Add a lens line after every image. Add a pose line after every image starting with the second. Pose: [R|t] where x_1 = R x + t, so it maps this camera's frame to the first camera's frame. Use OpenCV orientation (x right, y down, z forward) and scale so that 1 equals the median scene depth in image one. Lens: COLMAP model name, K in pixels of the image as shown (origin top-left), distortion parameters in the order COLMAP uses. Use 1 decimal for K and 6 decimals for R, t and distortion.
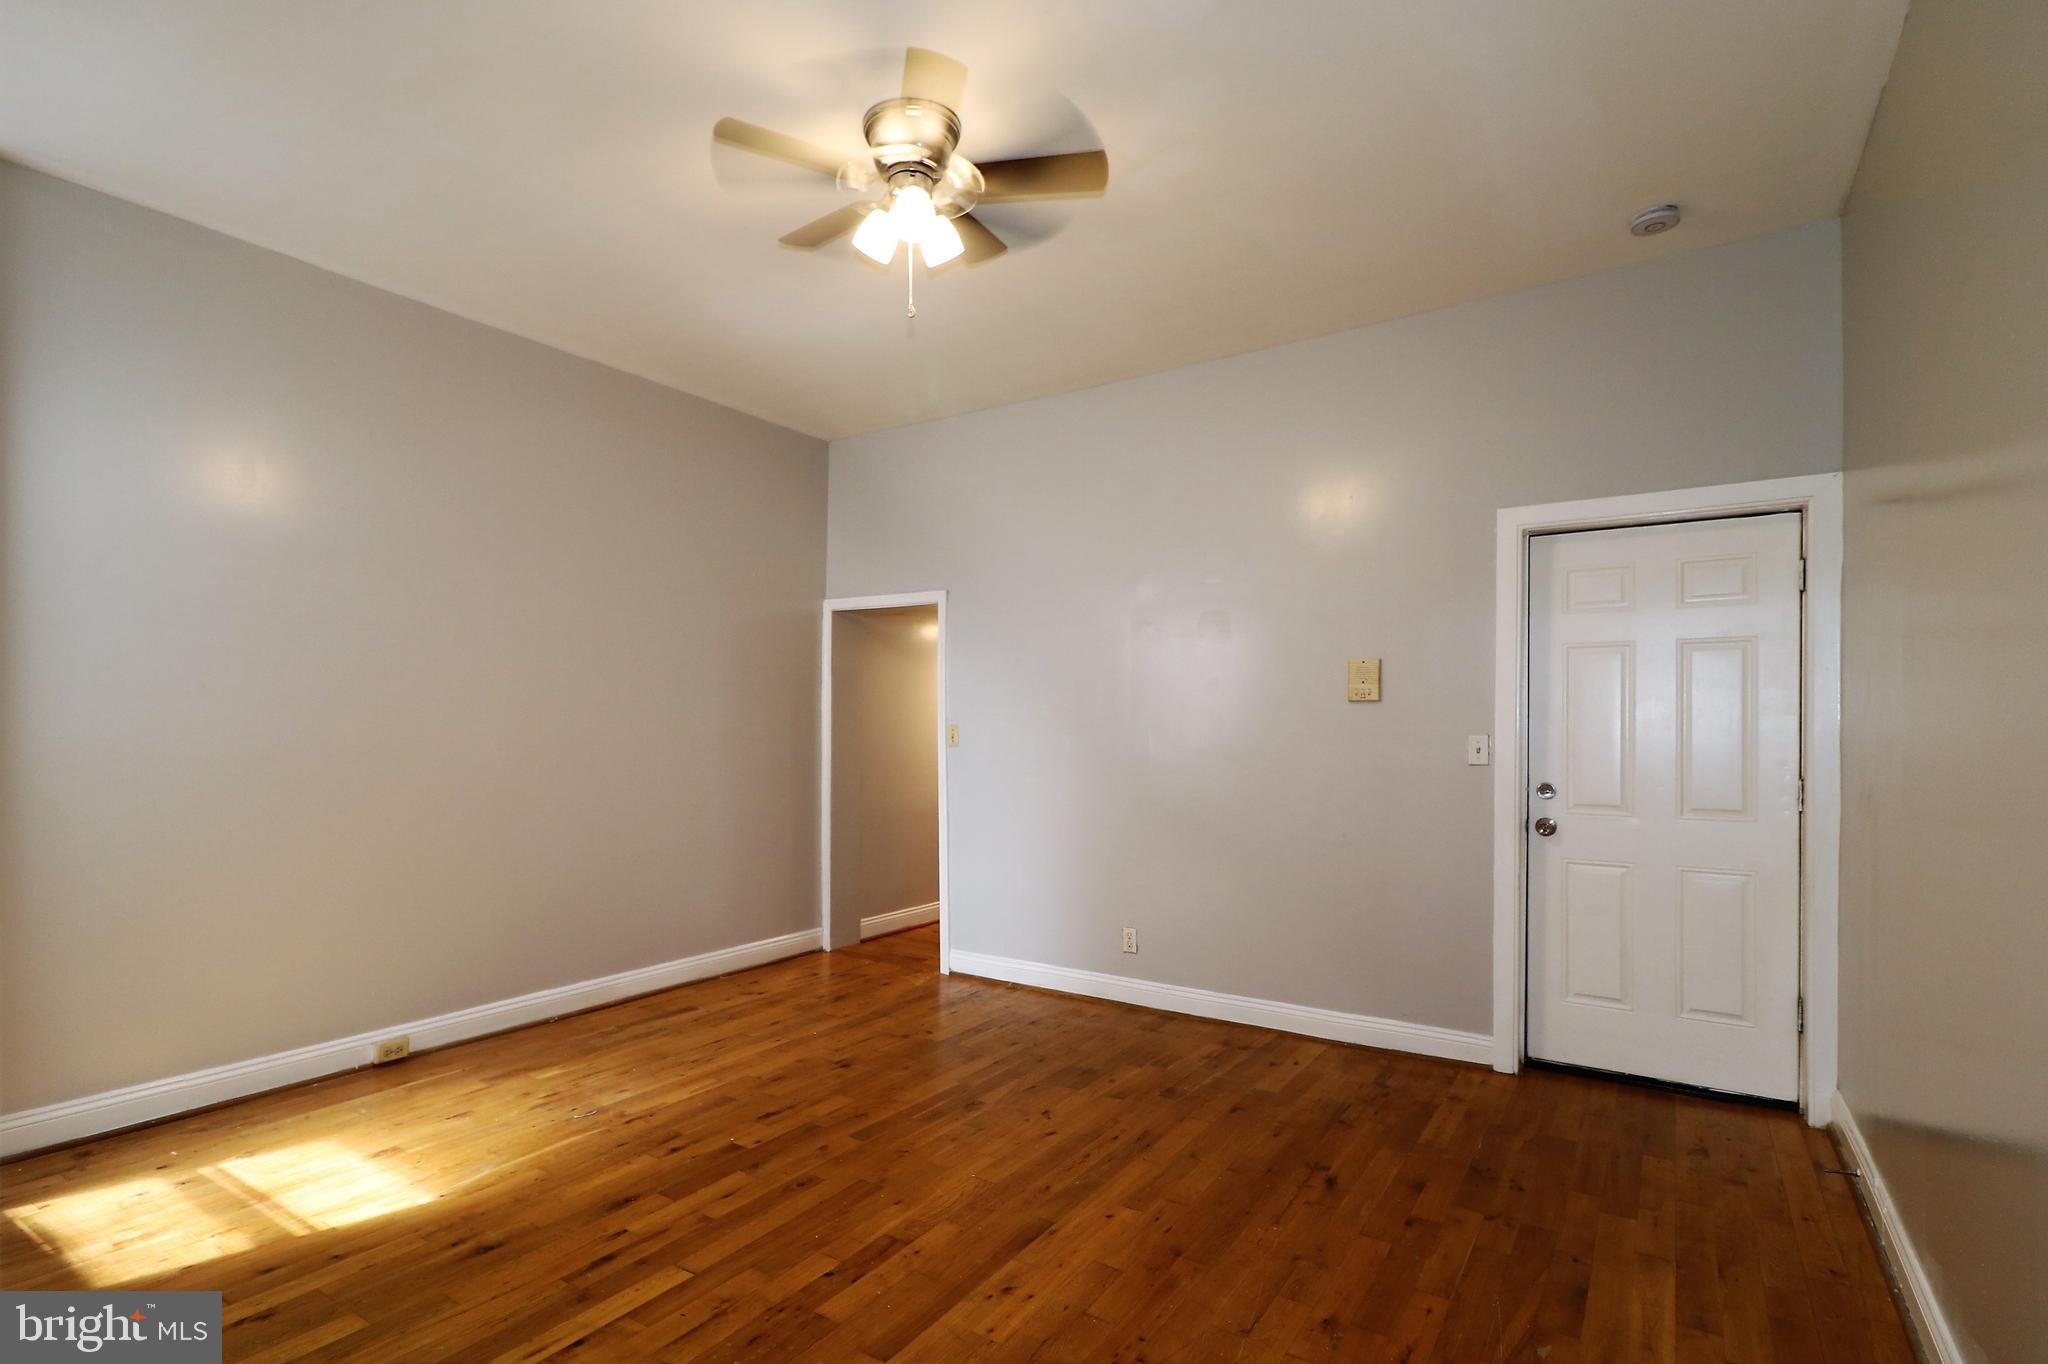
lens RADIAL K [[984.1, 0, 1022.4], [0, 984.1, 698.3], [0, 0, 1]] dist [-0.000777, 0.000490]
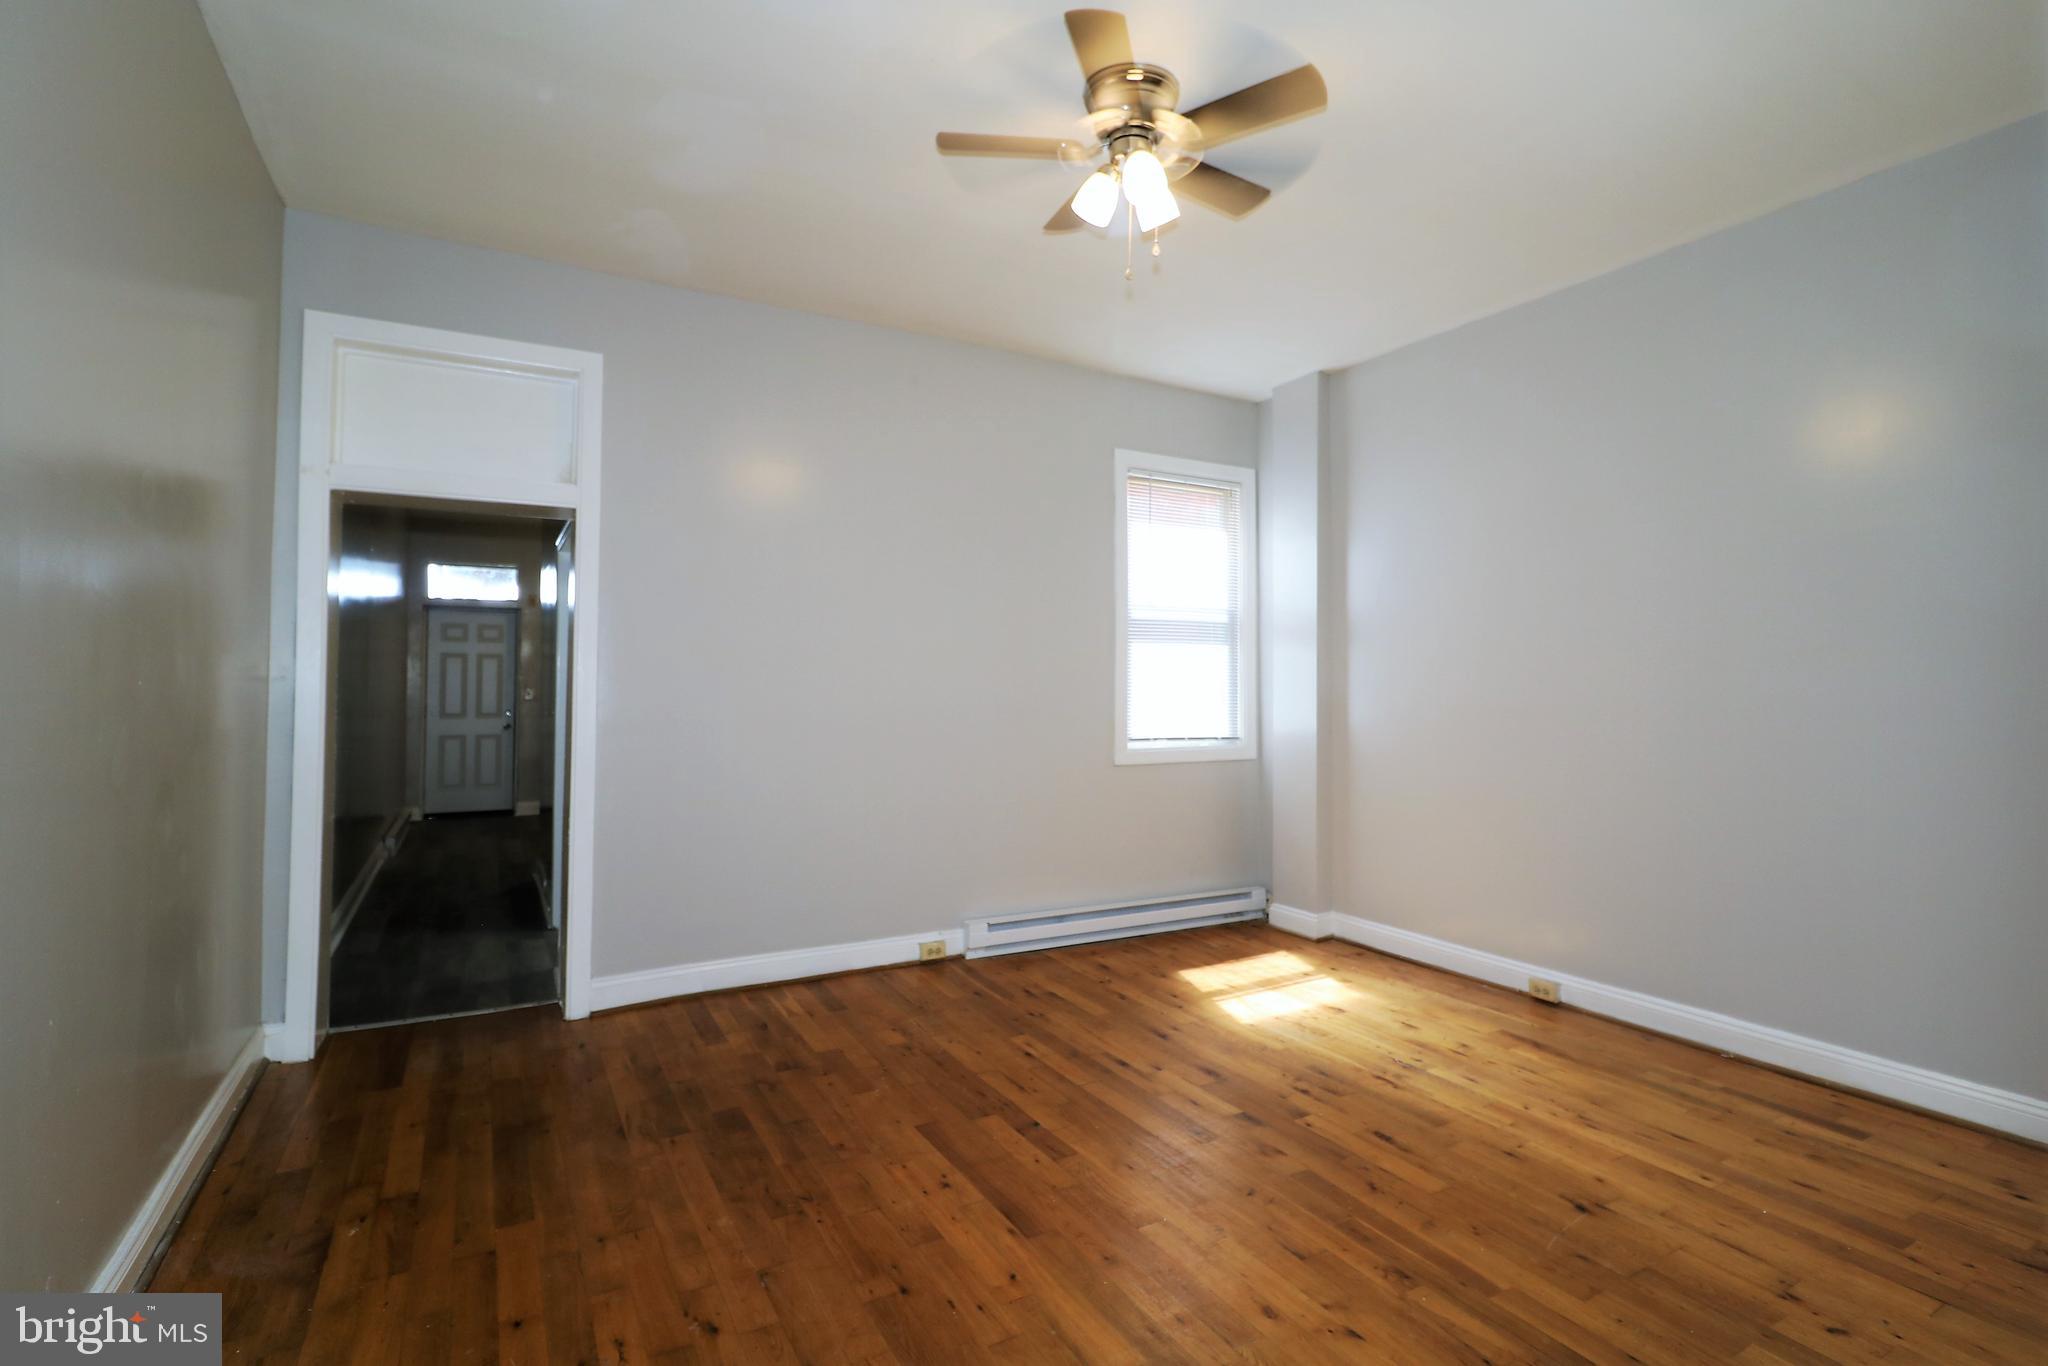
lens RADIAL K [[984.1, 0, 1020.7], [0, 984.1, 680.4], [0, 0, 1]] dist [-0.000777, 0.000490]
pose [[-0.466413, -0.009920, -0.884512, 0.637183], [0.019480, 0.999579, -0.021483, 0.031424], [0.884353, -0.027251, -0.466023, 1.085901]]
